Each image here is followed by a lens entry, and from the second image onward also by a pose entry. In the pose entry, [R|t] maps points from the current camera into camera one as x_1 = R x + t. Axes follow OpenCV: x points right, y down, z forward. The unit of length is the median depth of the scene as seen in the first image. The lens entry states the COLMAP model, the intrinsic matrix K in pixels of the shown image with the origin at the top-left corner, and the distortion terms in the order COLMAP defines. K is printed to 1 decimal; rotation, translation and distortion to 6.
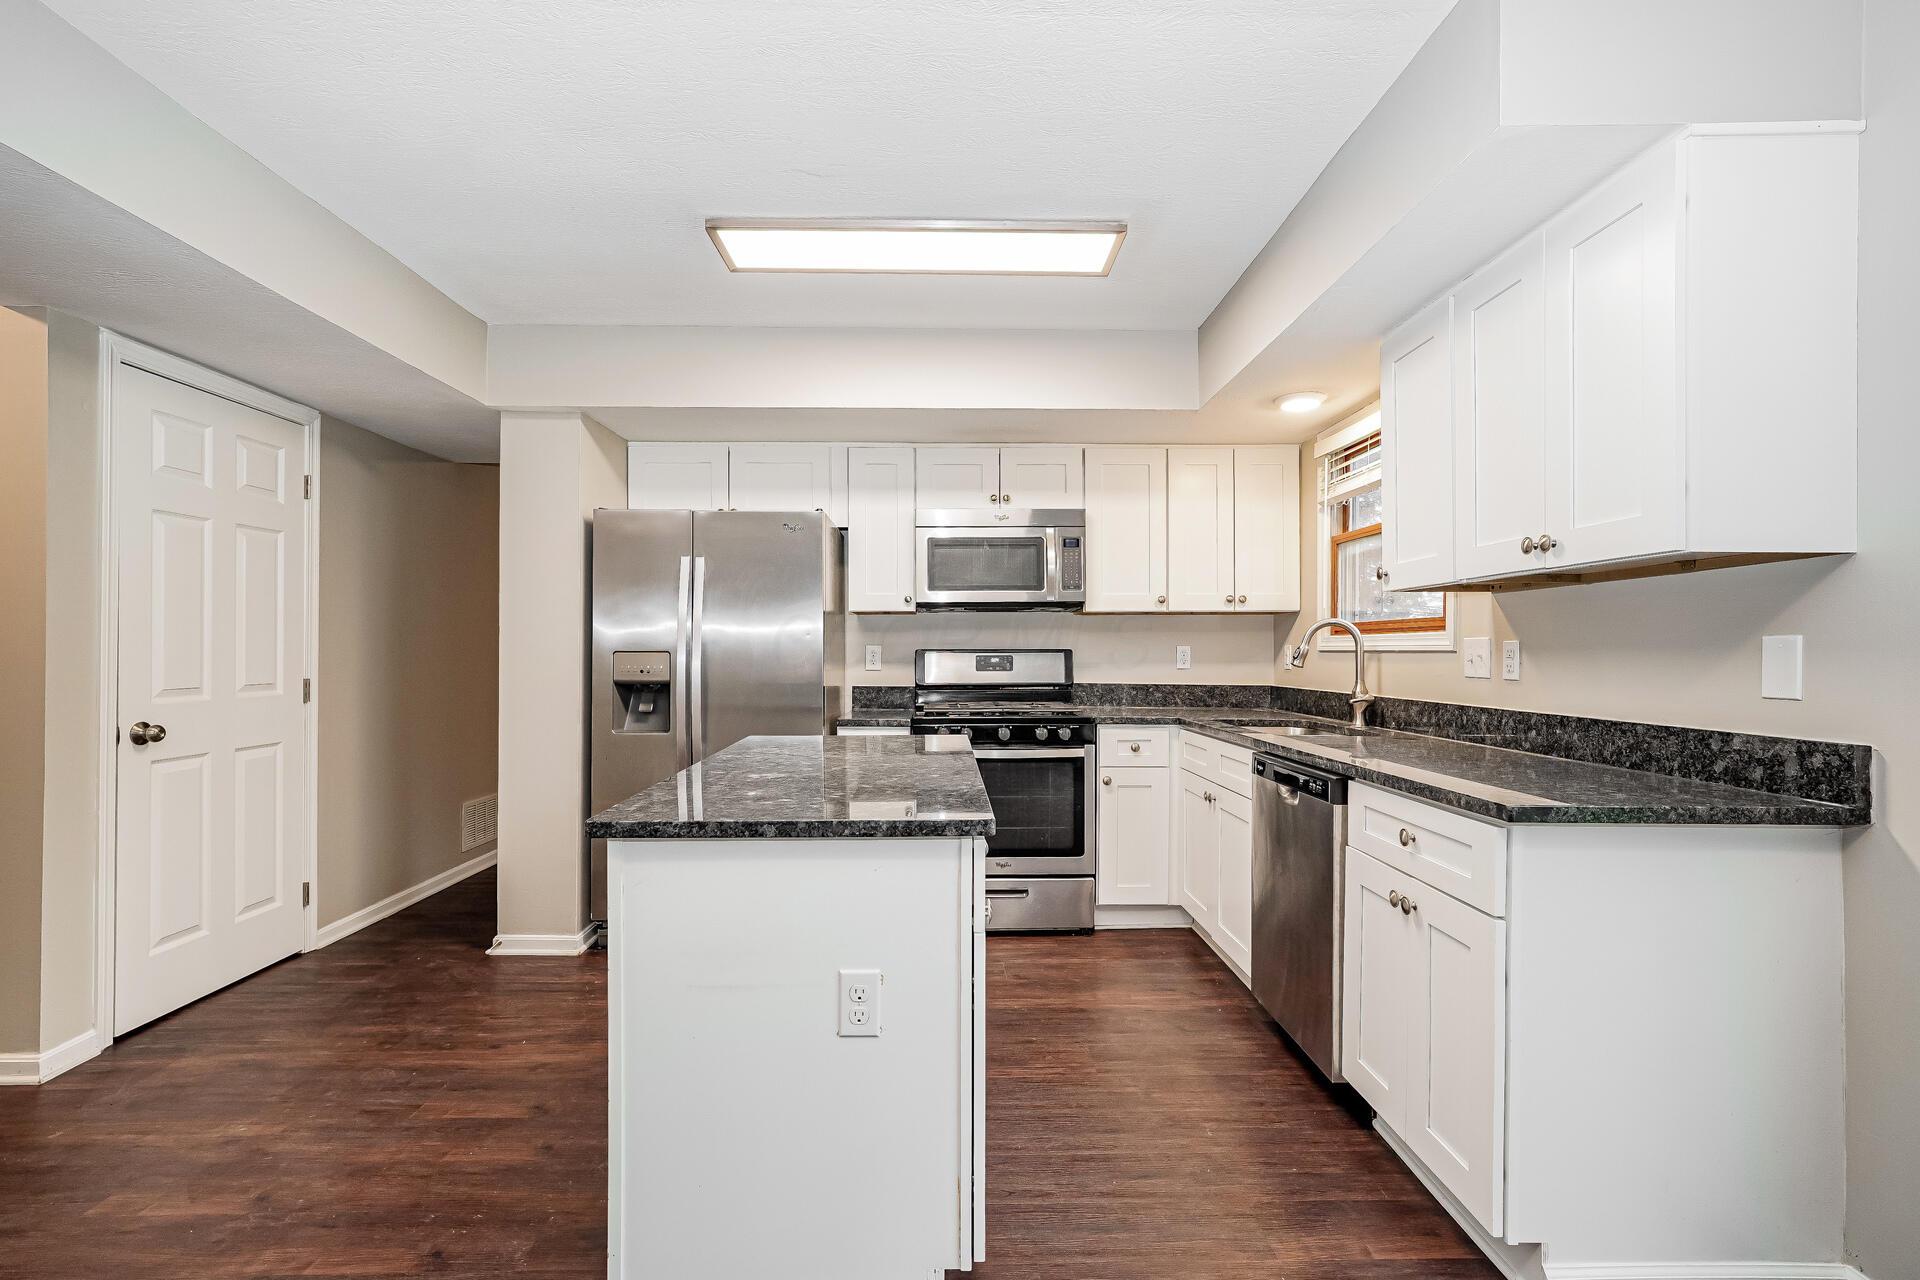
lens RADIAL K [[888.4, 0, 960.0], [0, 888.4, 640.0], [0, 0, 1]] dist [0.000174, -0.000067]
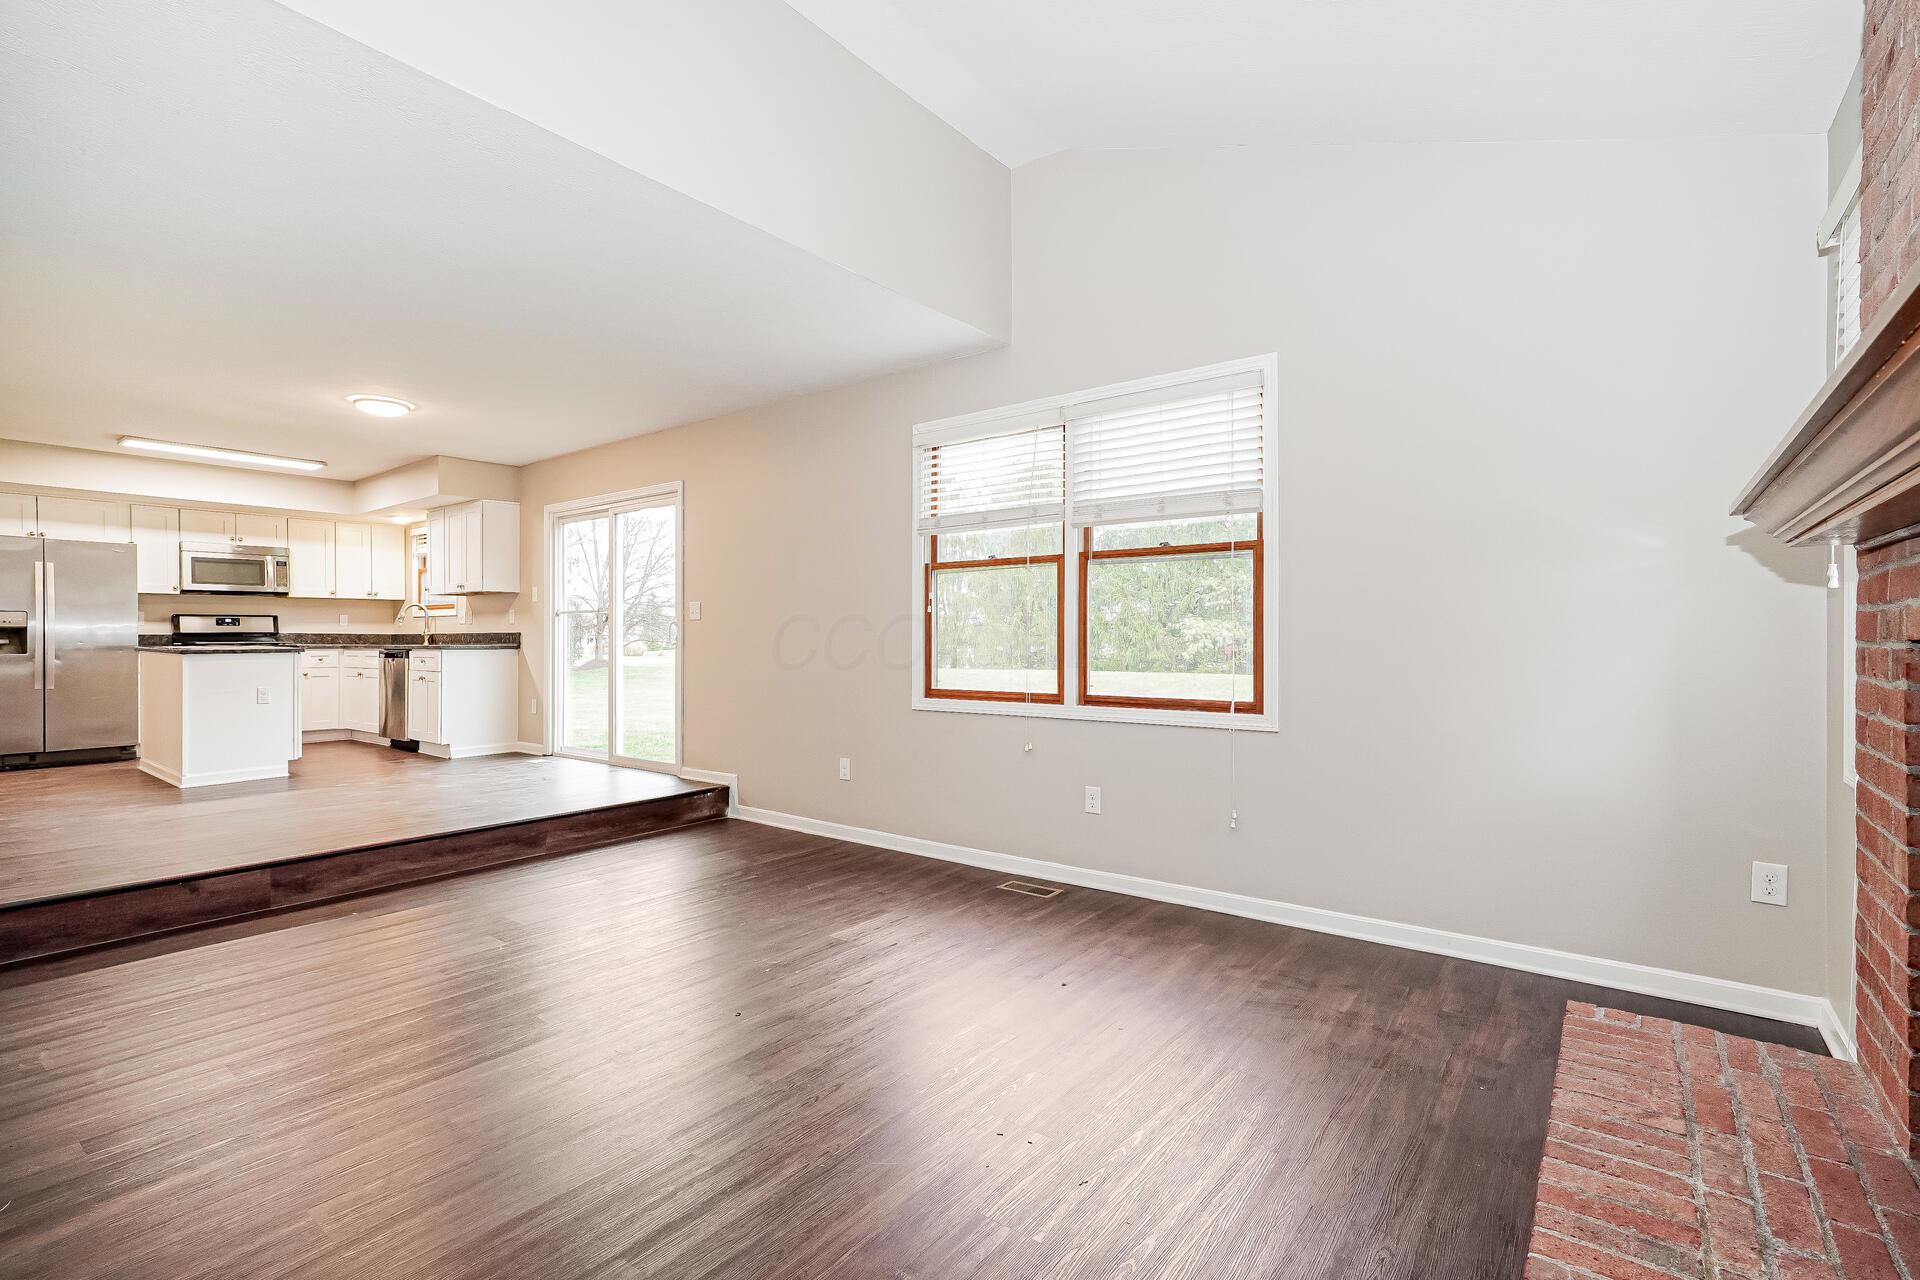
lens RADIAL K [[863.2, 0, 960.0], [0, 863.2, 640.0], [0, 0, 1]] dist [-0.001269, 0.000137]
pose [[0.622037, -0.006158, 0.782964, -0.480659], [-0.006795, 0.999889, 0.013263, 0.031884], [-0.782959, -0.013570, 0.621926, -1.542355]]
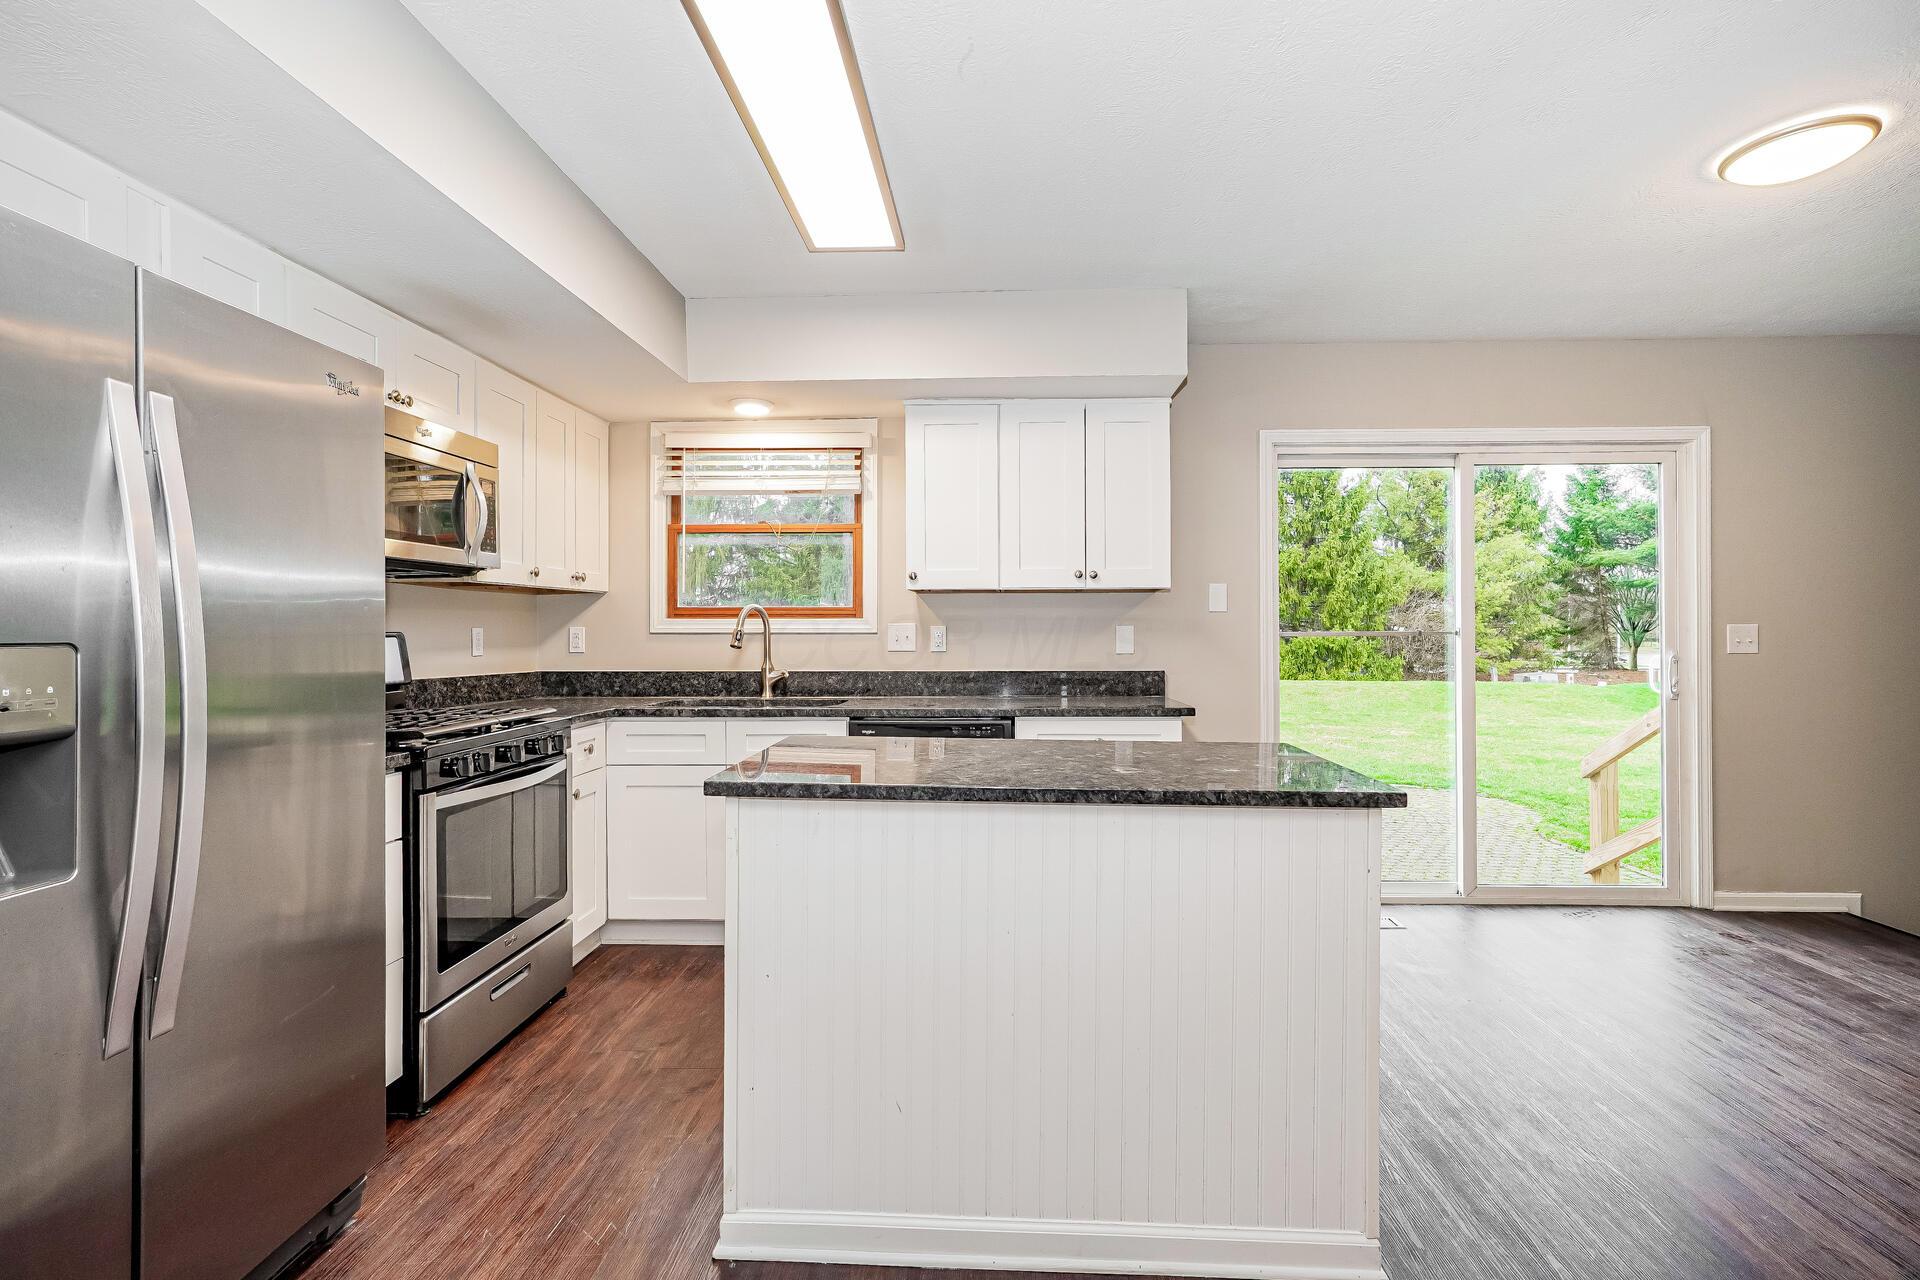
lens RADIAL K [[886.8, 0, 949.6], [0, 886.8, 616.2], [0, 0, 1]] dist [0.000095, -0.000230]
pose [[0.065975, 0.018096, 0.997657, -0.591219], [-0.009730, 0.999800, -0.017491, 0.006553], [-0.997774, -0.008553, 0.066138, 0.575688]]
